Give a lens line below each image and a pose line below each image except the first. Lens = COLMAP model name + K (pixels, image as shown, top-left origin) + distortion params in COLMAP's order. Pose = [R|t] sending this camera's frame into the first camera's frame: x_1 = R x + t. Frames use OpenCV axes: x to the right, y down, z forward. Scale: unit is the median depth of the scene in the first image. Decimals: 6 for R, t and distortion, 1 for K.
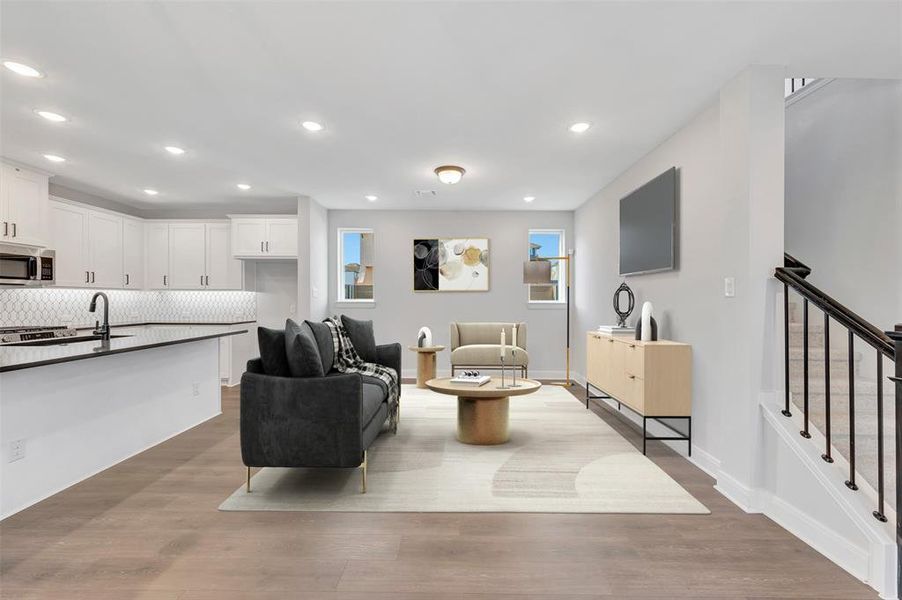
lens RADIAL K [[356.8, 0, 457.9], [0, 356.8, 301.6], [0, 0, 1]] dist [-0.002536, 0.000135]
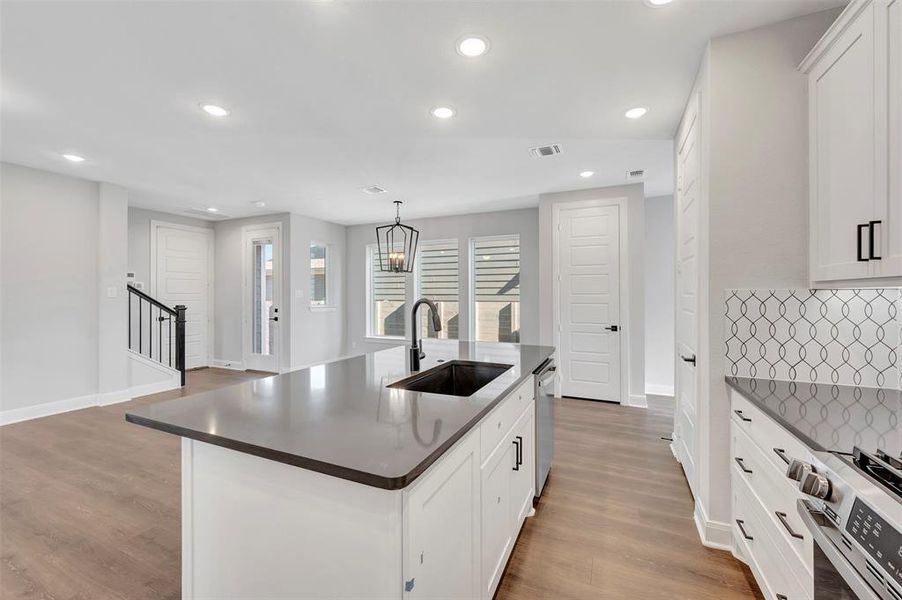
lens RADIAL K [[356.8, 0, 459.4], [0, 356.8, 297.5], [0, 0, 1]] dist [-0.002536, 0.000135]
pose [[-0.915524, -0.010014, 0.402139, -0.959475], [-0.004028, 0.999868, 0.015728, -0.027701], [-0.402243, 0.012780, -0.915444, 1.134337]]
